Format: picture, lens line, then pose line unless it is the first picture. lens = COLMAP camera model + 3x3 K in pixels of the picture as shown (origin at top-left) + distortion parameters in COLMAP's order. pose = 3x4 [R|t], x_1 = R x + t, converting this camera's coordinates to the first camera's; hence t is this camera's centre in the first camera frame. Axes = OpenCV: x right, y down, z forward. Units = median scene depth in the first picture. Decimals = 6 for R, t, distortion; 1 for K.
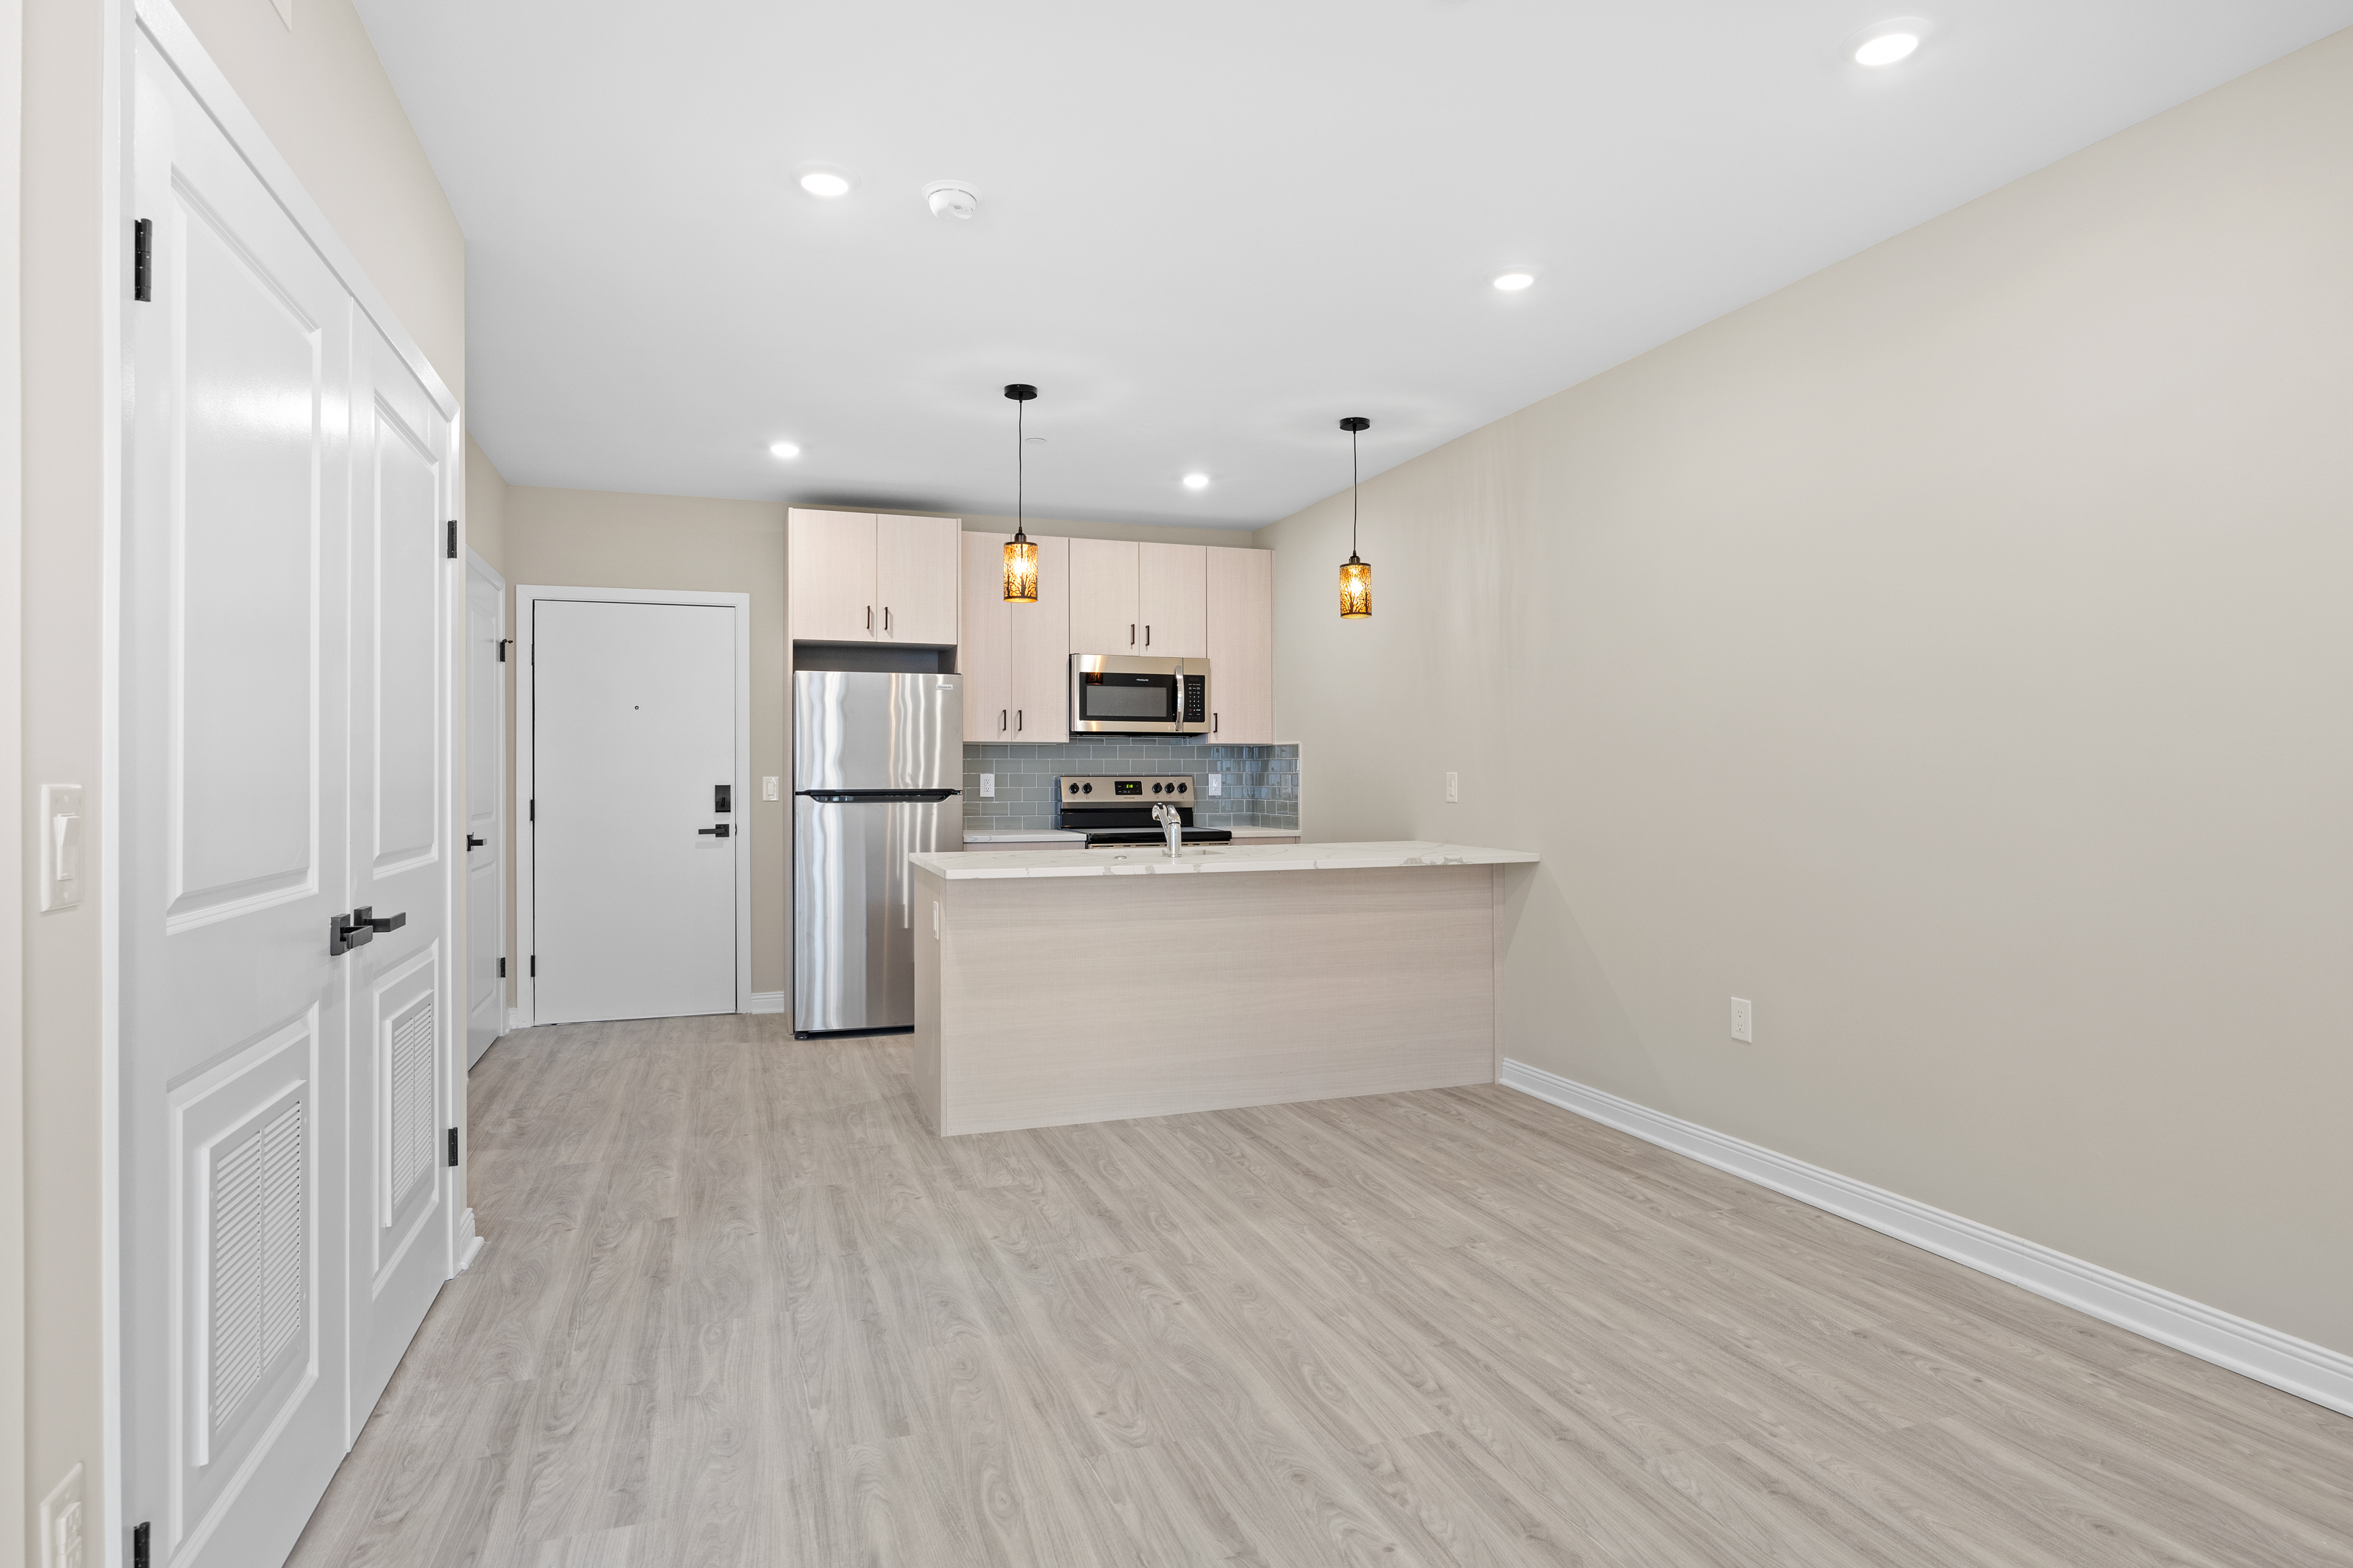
lens RADIAL K [[1316.4, 0, 1176.5], [0, 1316.4, 784.0], [0, 0, 1]] dist [0.001973, -0.000032]
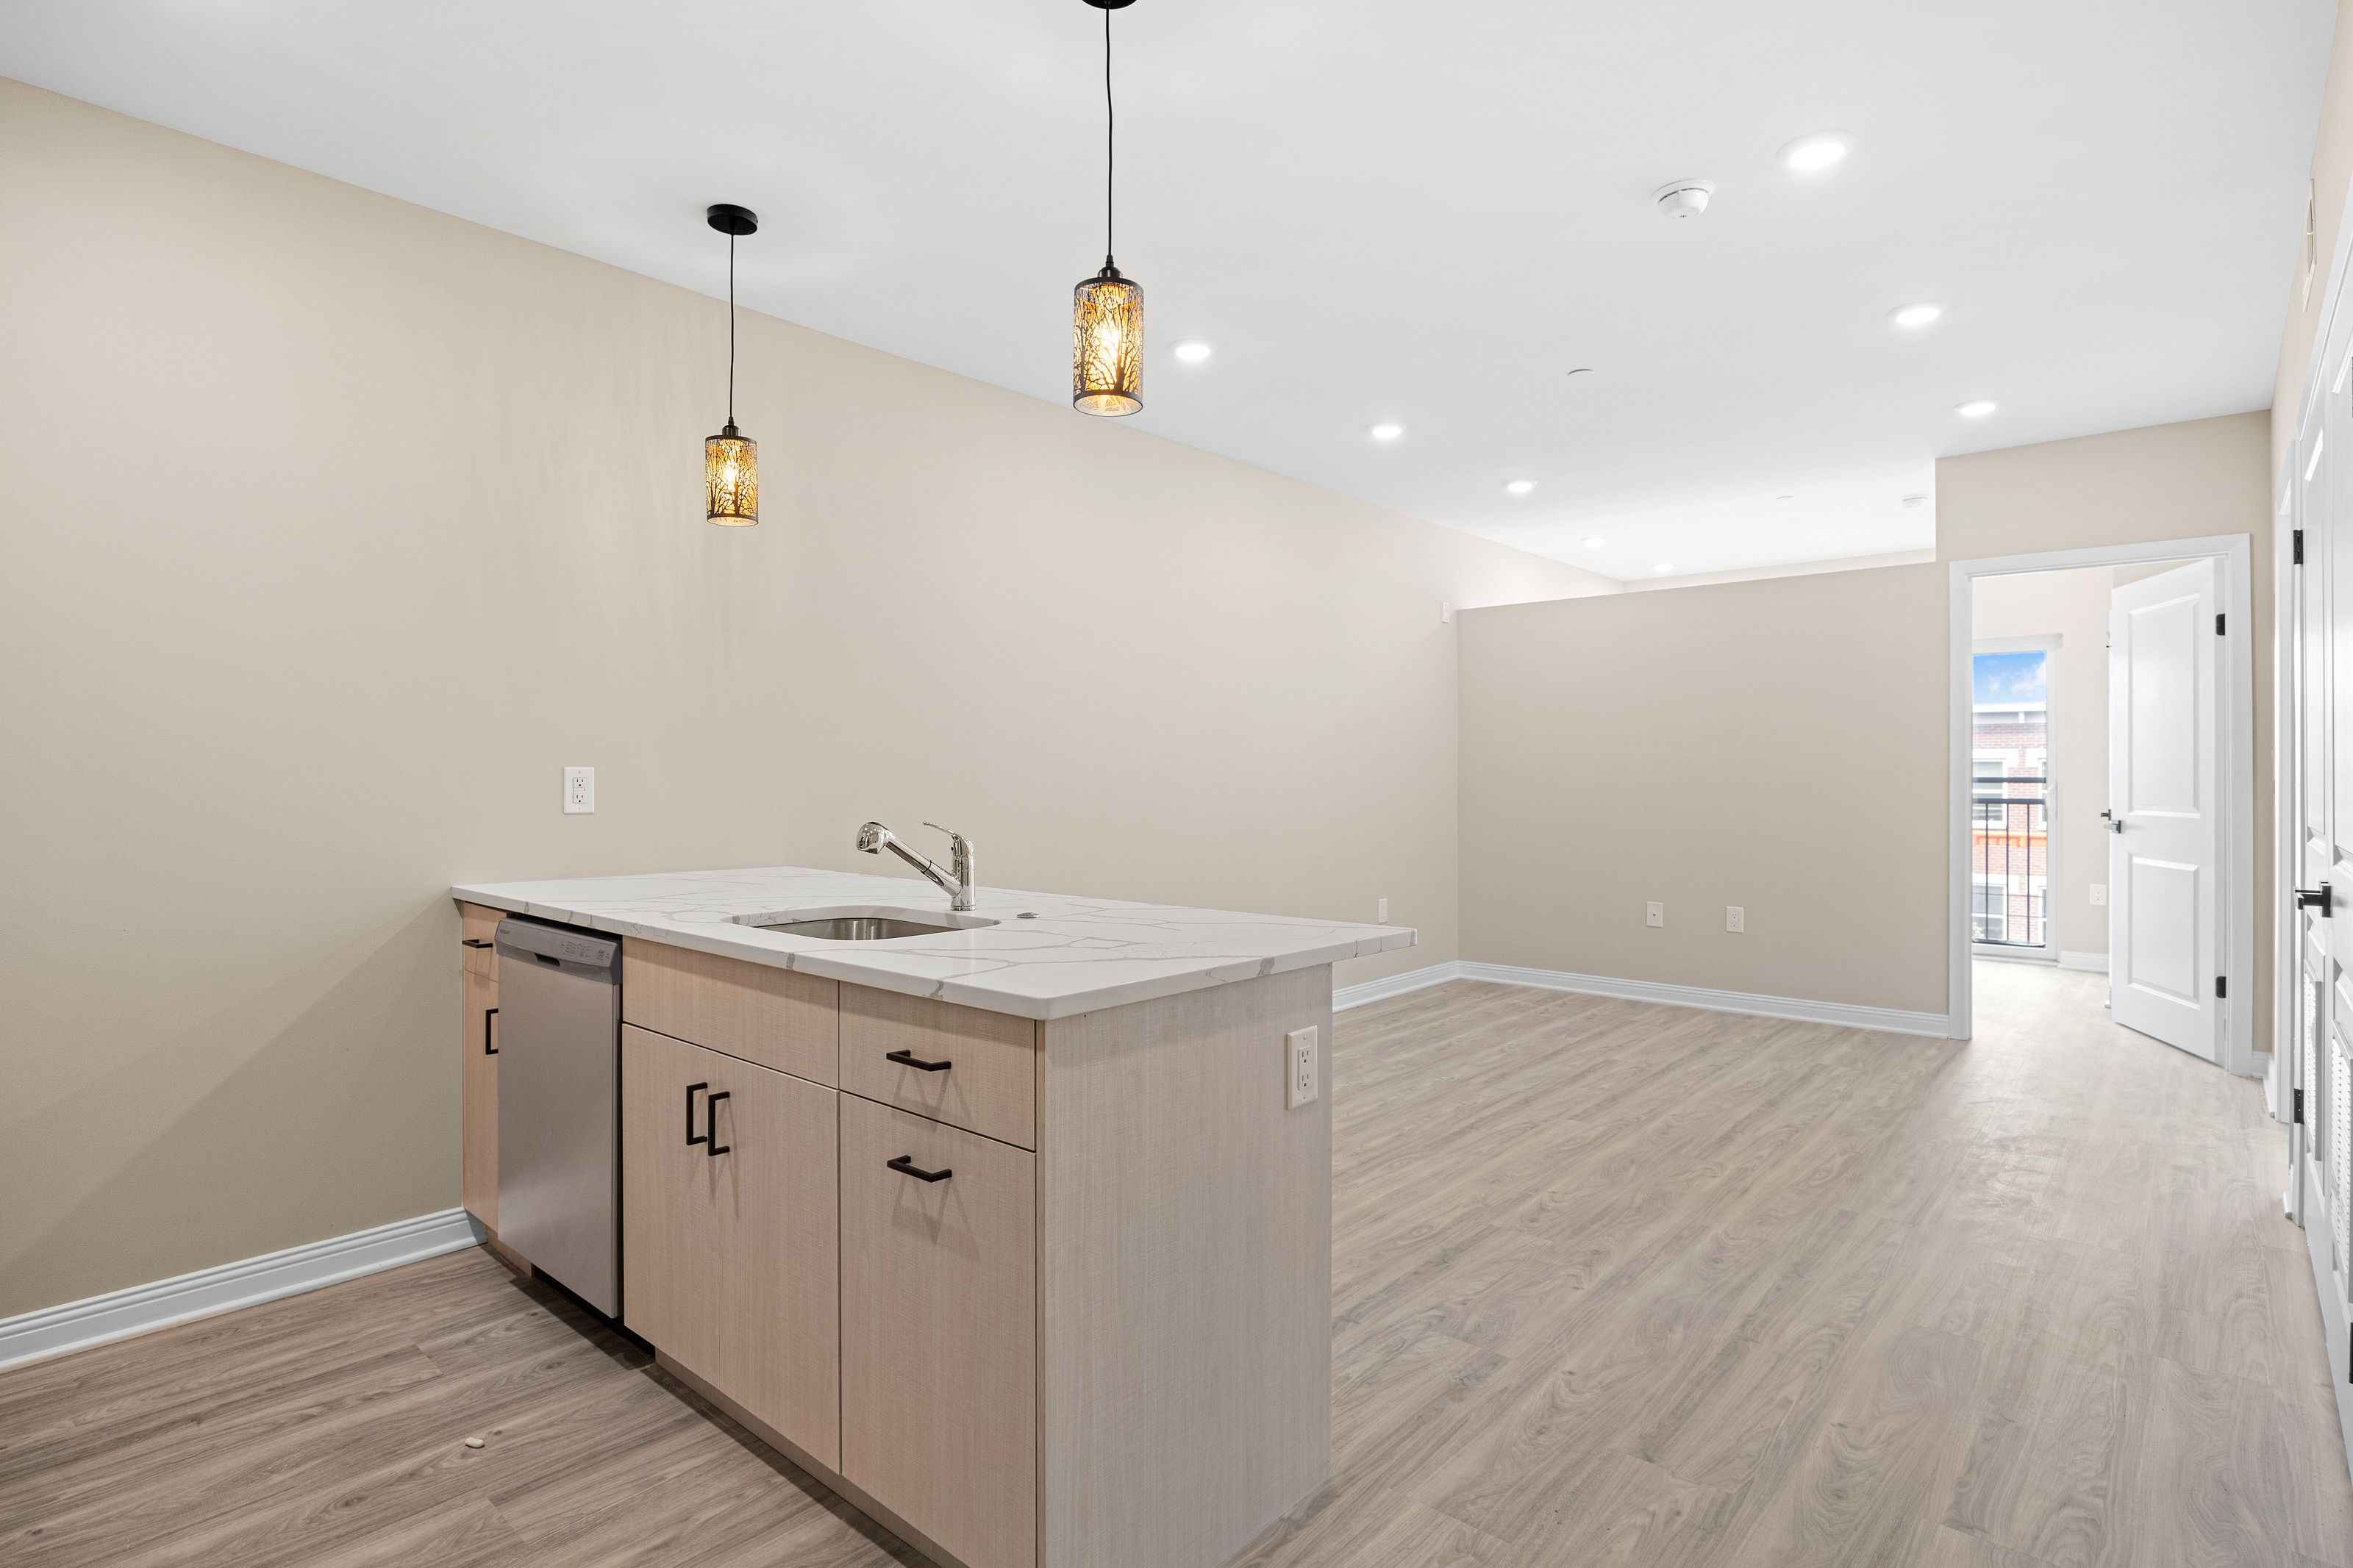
lens RADIAL K [[1188.5, 0, 1176.5], [0, 1188.5, 784.0], [0, 0, 1]] dist [-0.004289, -0.001123]
pose [[-0.499567, -0.003773, 0.866267, -0.749507], [0.006378, 0.999947, 0.008034, -0.005698], [-0.866252, 0.009539, -0.499517, 1.757038]]
